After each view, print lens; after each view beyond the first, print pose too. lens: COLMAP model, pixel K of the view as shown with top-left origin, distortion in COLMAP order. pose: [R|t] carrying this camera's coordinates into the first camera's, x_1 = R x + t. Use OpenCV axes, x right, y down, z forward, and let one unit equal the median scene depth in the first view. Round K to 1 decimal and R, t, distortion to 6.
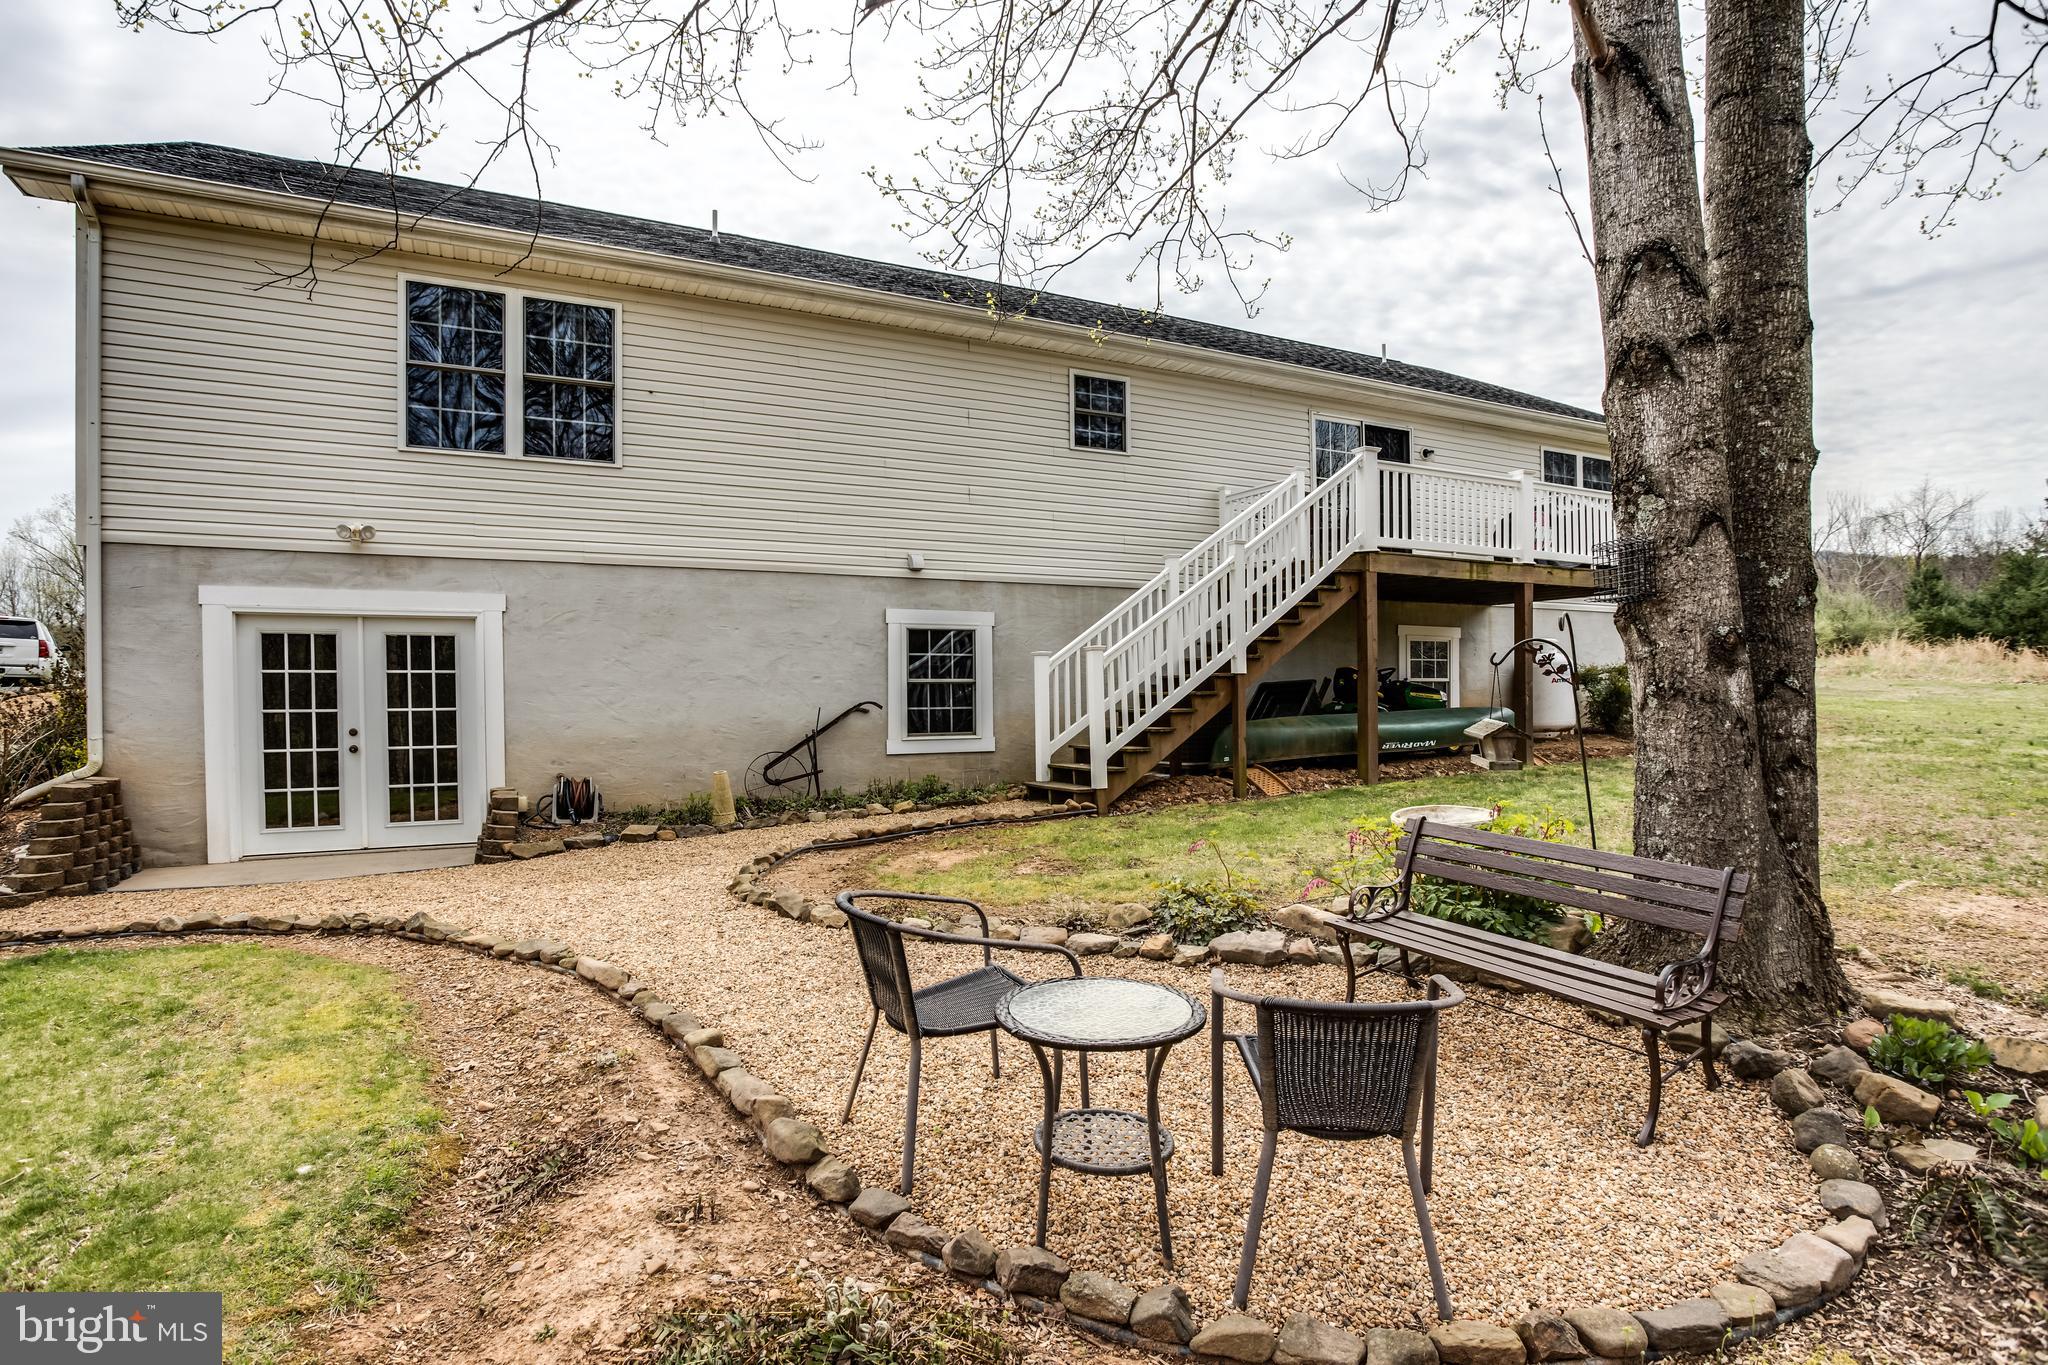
lens RADIAL K [[994.5, 0, 1023.8], [0, 994.5, 696.3], [0, 0, 1]] dist [-0.024009, -0.000856]
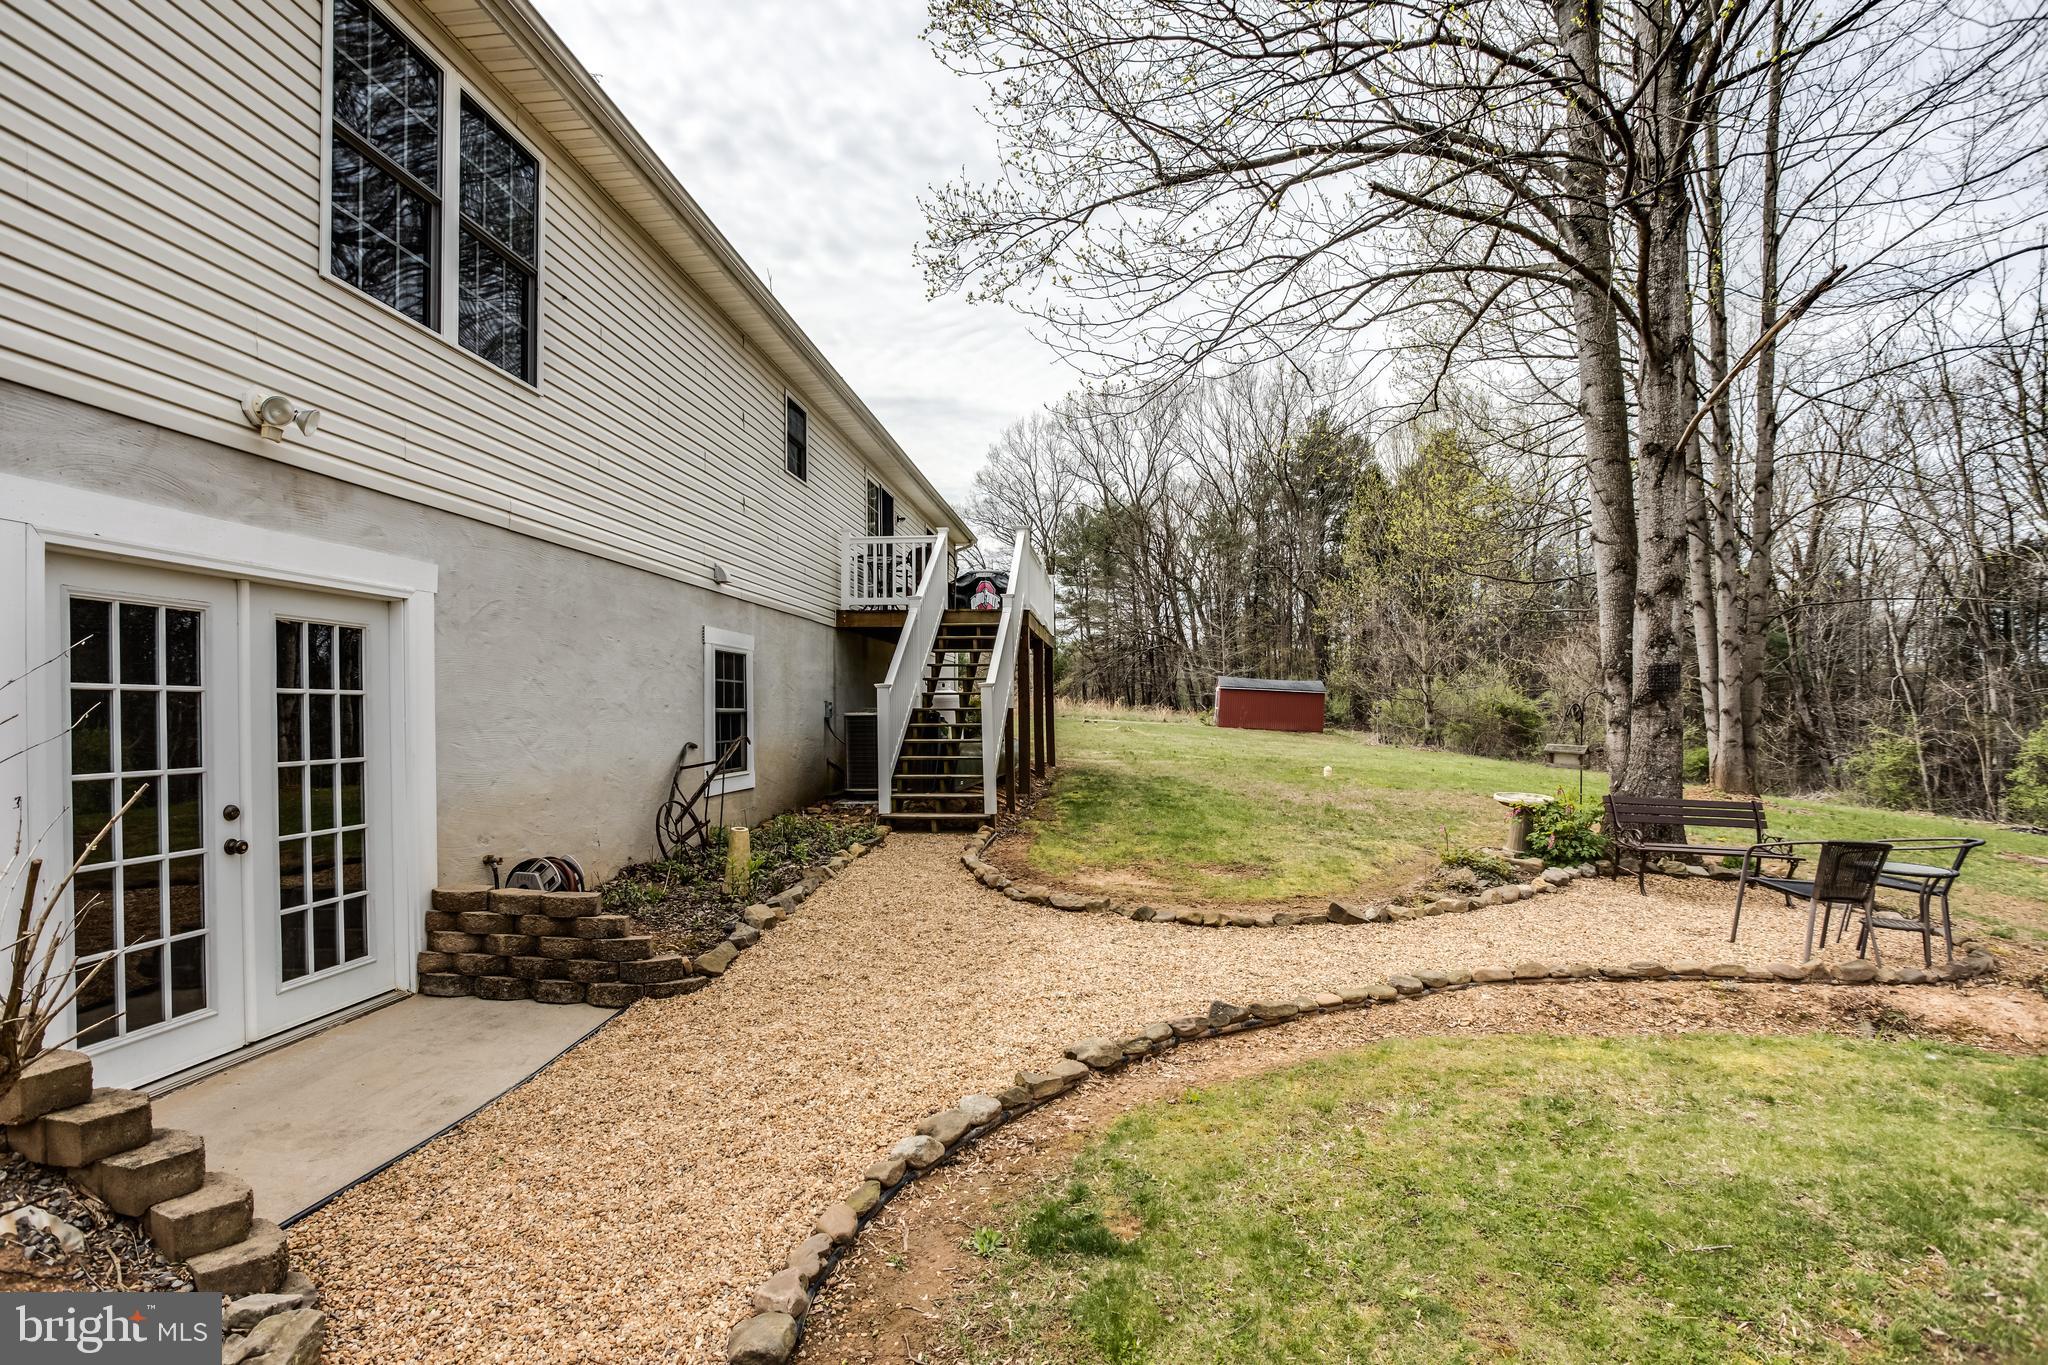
lens RADIAL K [[994.5, 0, 1018.3], [0, 994.5, 694.7], [0, 0, 1]] dist [-0.024009, -0.000856]
pose [[0.533327, 0.024484, 0.845555, -0.870605], [-0.007346, 0.999677, -0.024313, -0.013065], [-0.845877, 0.006755, 0.533335, 0.395539]]
